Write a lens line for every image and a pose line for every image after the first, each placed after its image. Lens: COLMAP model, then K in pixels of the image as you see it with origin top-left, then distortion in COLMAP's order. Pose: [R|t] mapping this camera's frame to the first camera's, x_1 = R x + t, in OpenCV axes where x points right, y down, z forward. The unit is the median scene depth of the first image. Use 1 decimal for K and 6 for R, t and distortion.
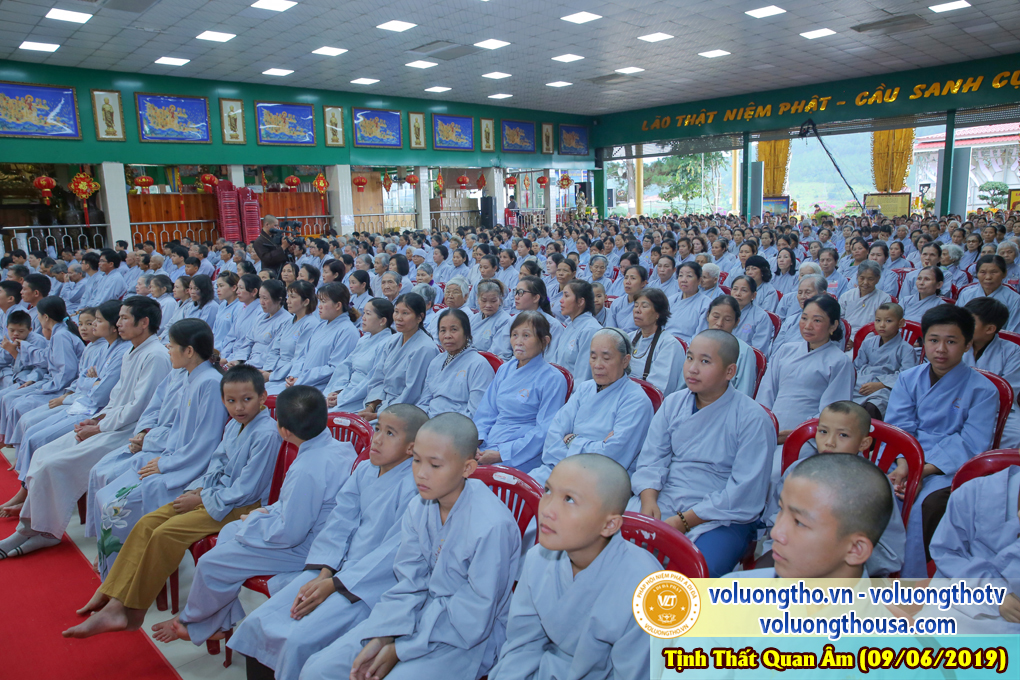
lens RADIAL K [[692.3, 0, 510.0], [0, 692.3, 340.0], [0, 0, 1]] dist [-0.111700, 0.083951]
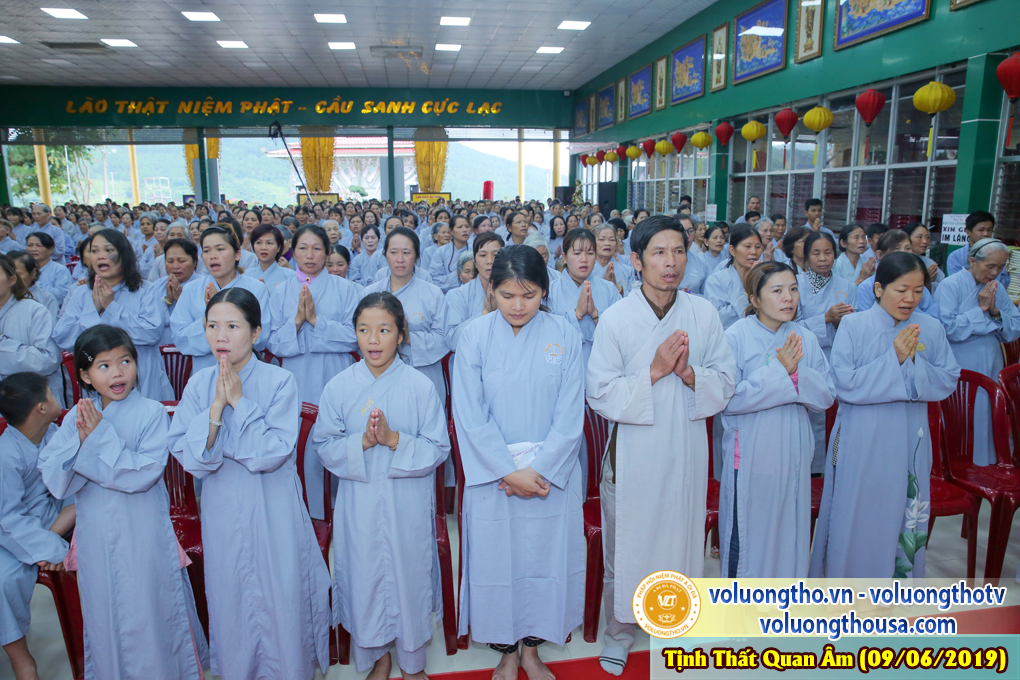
lens RADIAL K [[692.3, 0, 510.0], [0, 692.3, 340.0], [0, 0, 1]] dist [-0.111700, 0.083951]
pose [[0.585471, -0.130024, 0.800198, -0.221570], [0.128824, 0.989434, 0.066518, -0.016832], [-0.800392, 0.064140, 0.596035, 0.111803]]
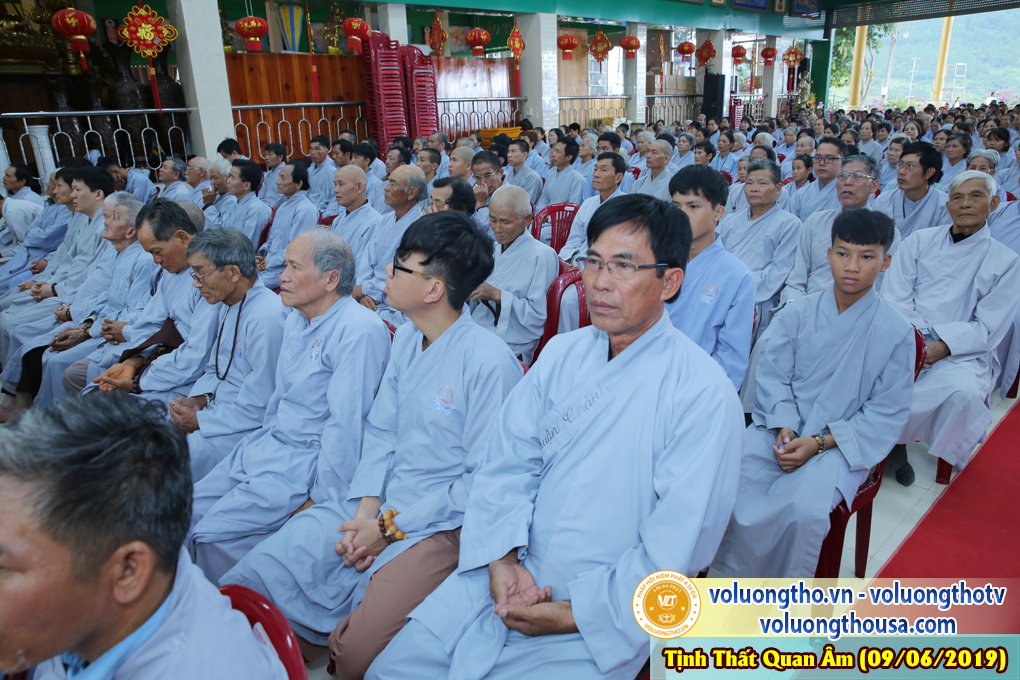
lens RADIAL K [[692.3, 0, 510.0], [0, 692.3, 340.0], [0, 0, 1]] dist [-0.111700, 0.083951]
pose [[0.999706, 0.005870, -0.023535, -0.246038], [-0.002416, 0.989549, 0.144177, -0.049078], [0.024136, -0.144078, 0.989272, 0.329362]]
